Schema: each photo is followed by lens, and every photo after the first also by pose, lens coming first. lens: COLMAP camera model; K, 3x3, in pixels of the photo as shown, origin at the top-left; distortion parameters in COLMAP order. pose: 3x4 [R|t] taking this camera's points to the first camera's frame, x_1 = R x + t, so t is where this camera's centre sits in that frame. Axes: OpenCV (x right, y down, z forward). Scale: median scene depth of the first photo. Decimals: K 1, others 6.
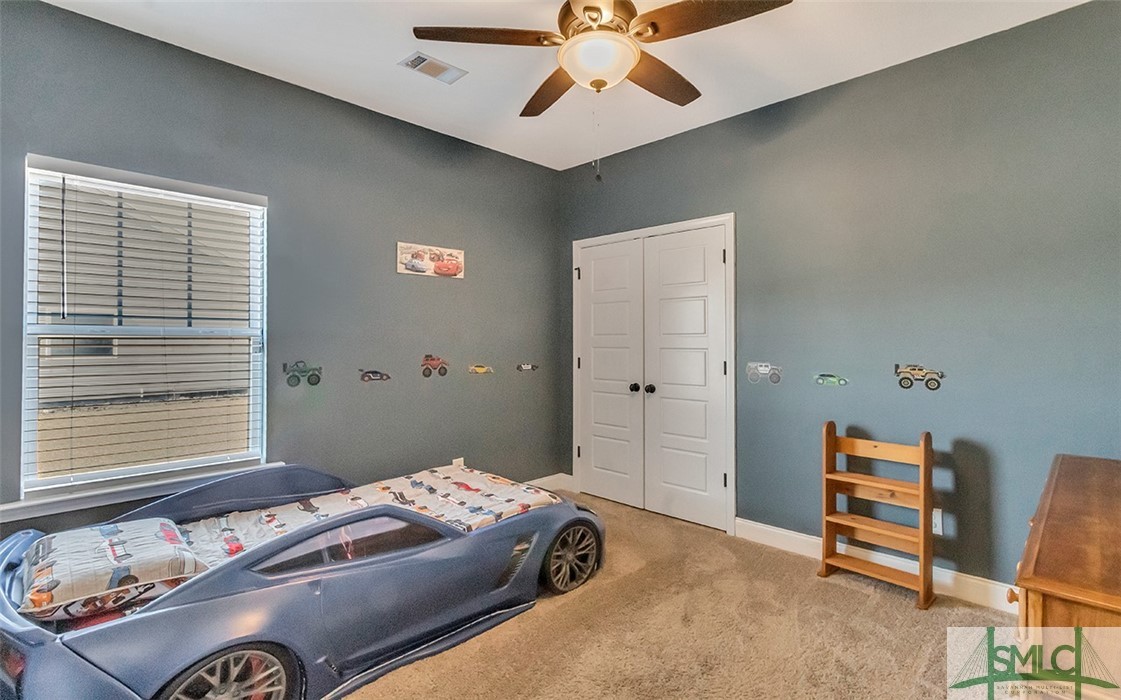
lens RADIAL K [[533.0, 0, 559.2], [0, 533.0, 331.7], [0, 0, 1]] dist [0.001187, 0.001599]
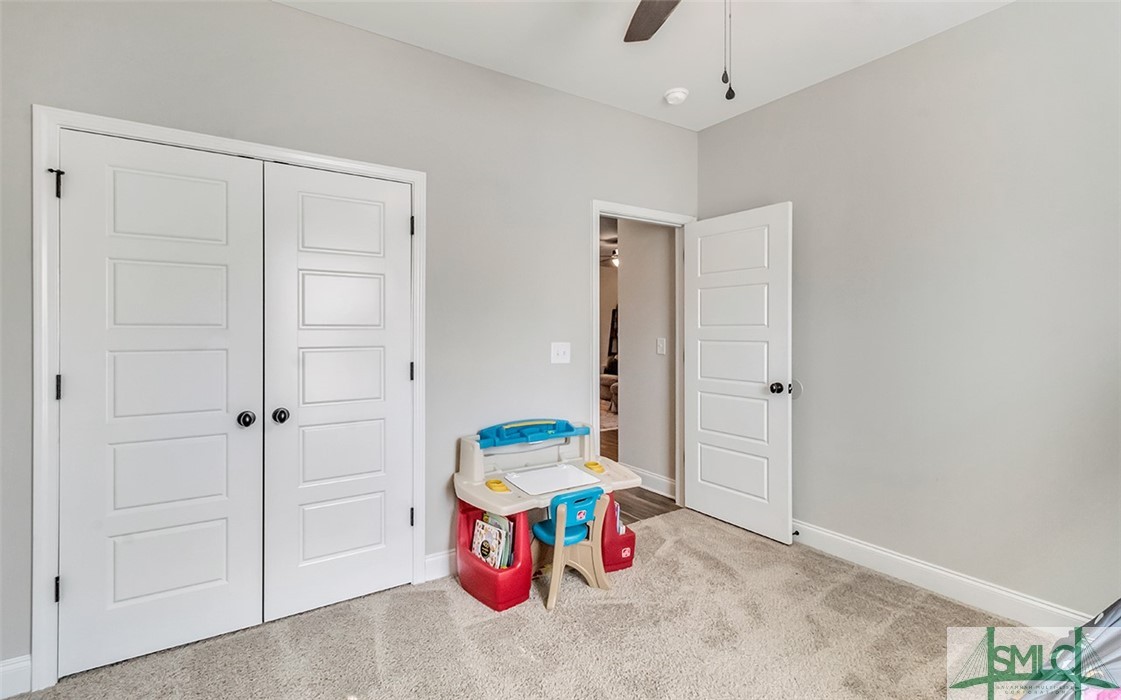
lens RADIAL K [[533.0, 0, 559.2], [0, 533.0, 331.7], [0, 0, 1]] dist [0.001187, 0.001599]
pose [[0.191443, 0.002945, 0.981499, -0.385206], [-0.007085, 0.999974, -0.001619, 0.011468], [-0.981478, -0.006644, 0.191458, 0.618972]]
